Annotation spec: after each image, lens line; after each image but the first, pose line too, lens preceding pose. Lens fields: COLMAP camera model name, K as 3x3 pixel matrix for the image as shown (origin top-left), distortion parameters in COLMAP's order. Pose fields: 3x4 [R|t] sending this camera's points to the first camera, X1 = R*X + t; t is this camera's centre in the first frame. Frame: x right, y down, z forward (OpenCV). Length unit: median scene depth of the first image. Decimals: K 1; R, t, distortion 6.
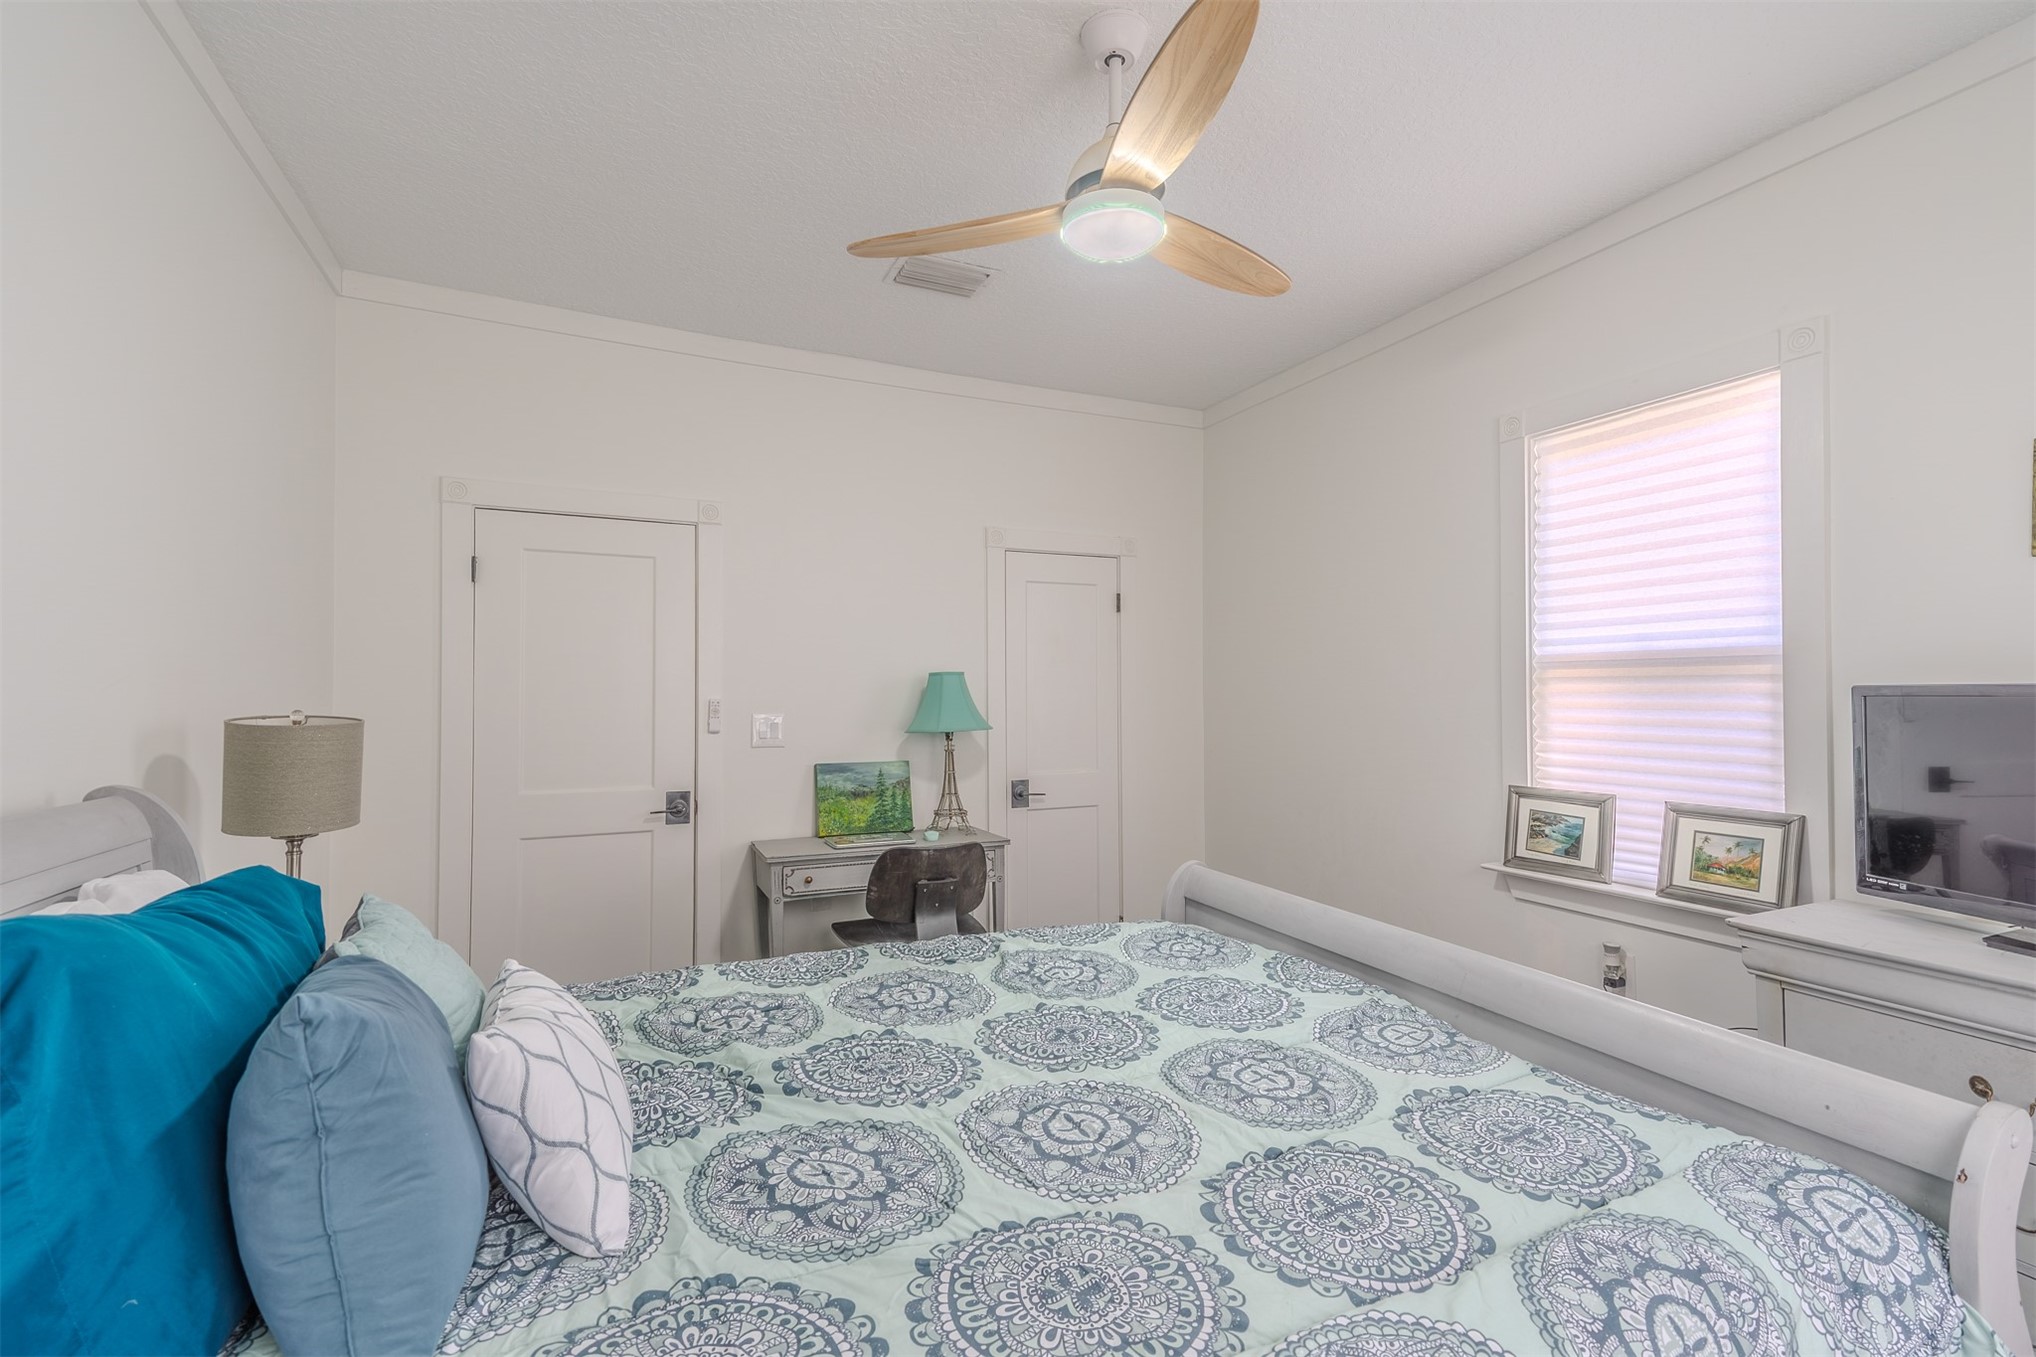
lens RADIAL K [[899.6, 0, 1016.4], [0, 899.6, 676.7], [0, 0, 1]] dist [0.028743, -0.000495]
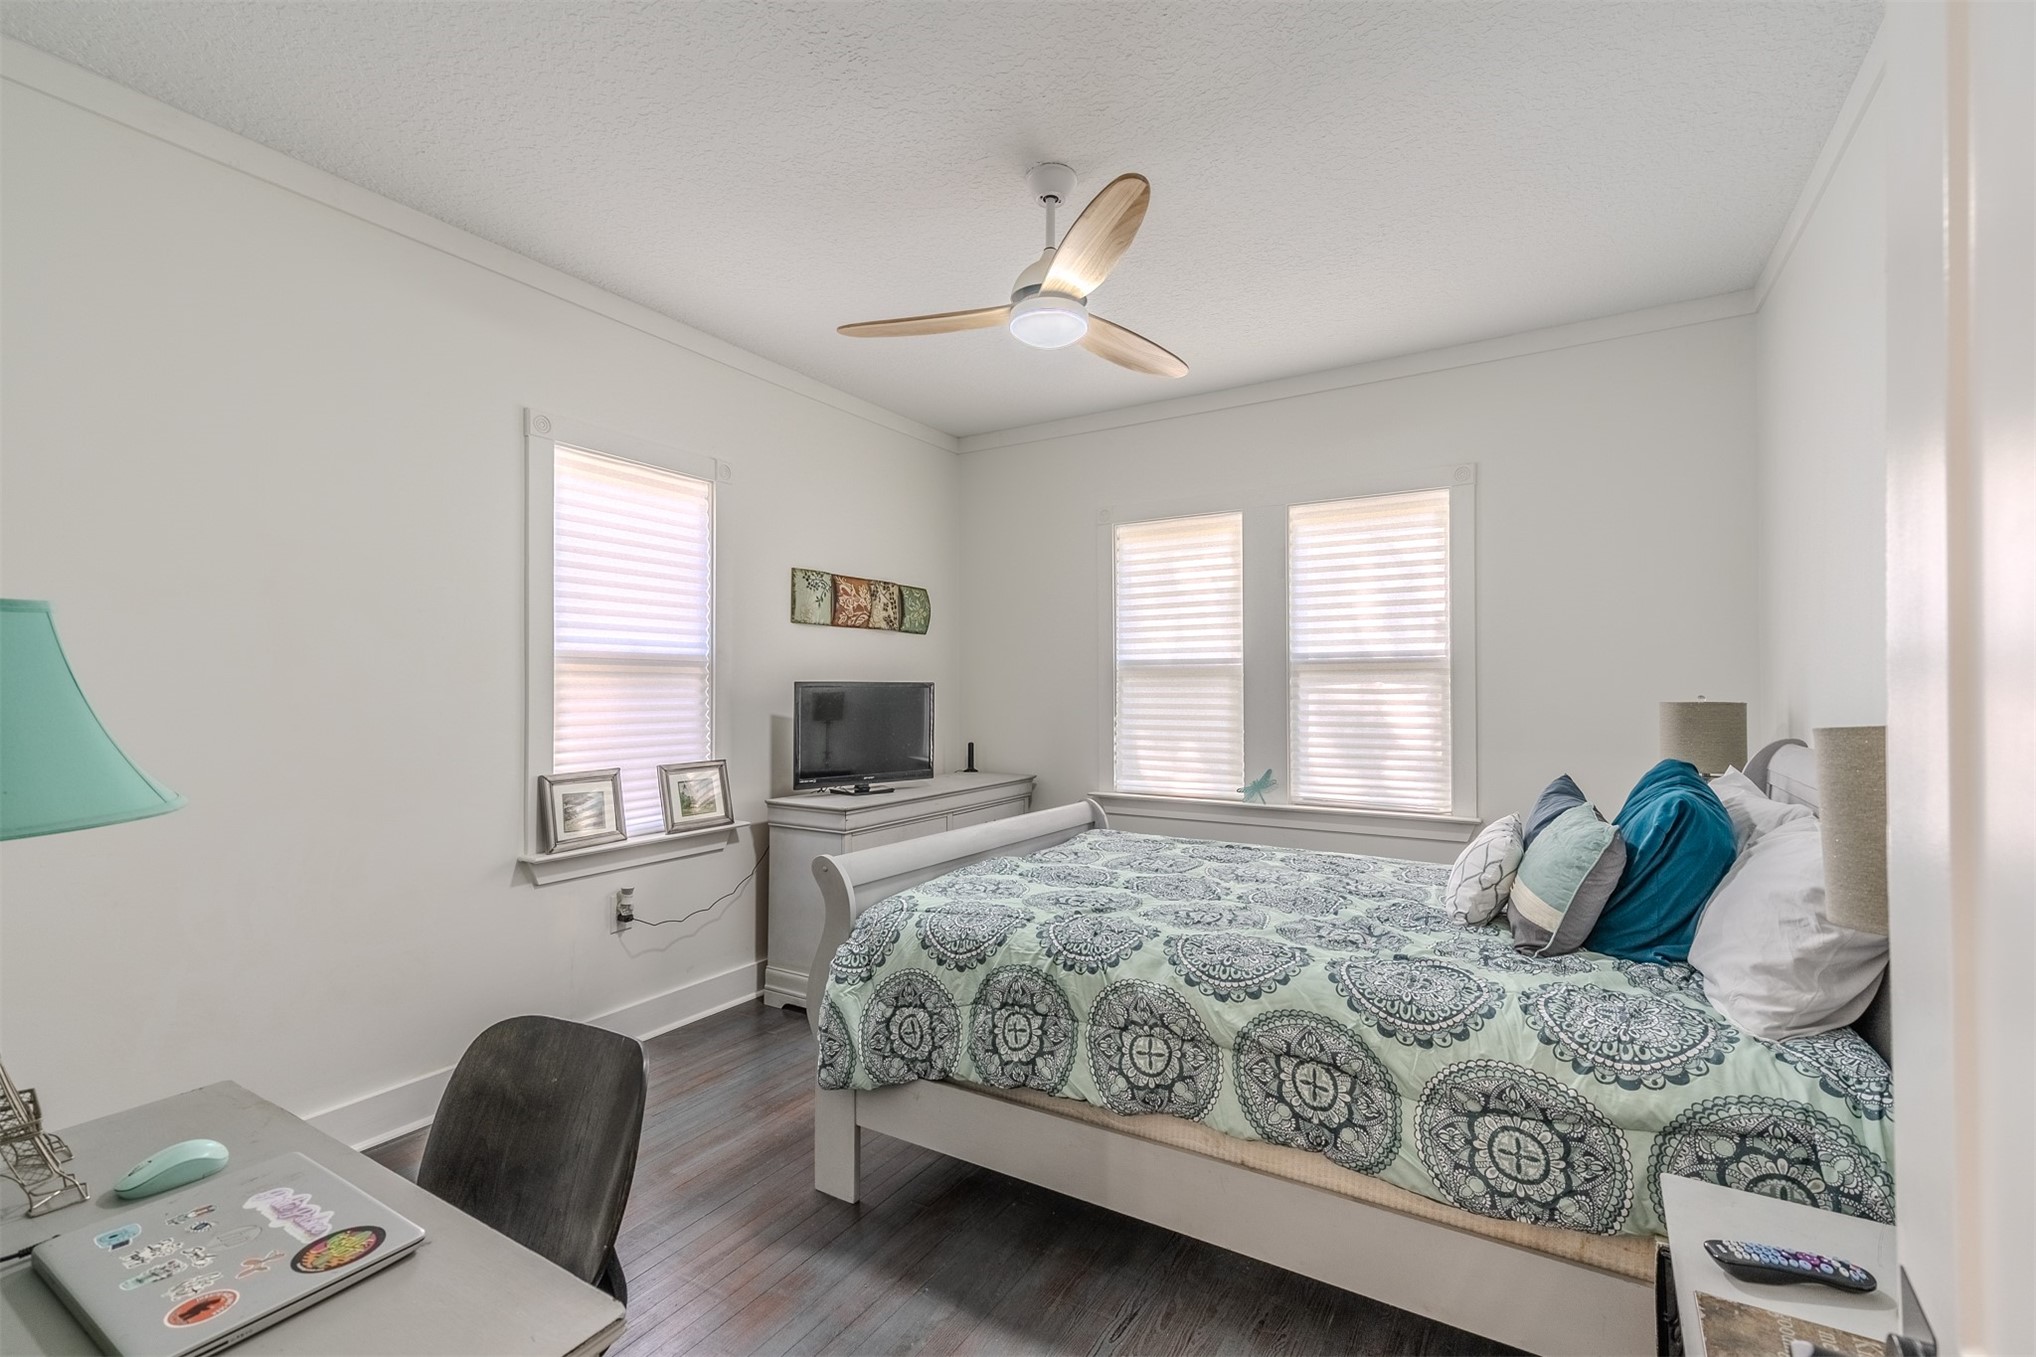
lens RADIAL K [[899.6, 0, 1017.3], [0, 899.6, 682.3], [0, 0, 1]] dist [0.028743, -0.000495]
pose [[-0.533741, 0.004055, 0.845638, -0.676224], [-0.009886, 0.999890, -0.011034, 0.022007], [-0.845590, -0.014249, -0.533643, 1.213042]]
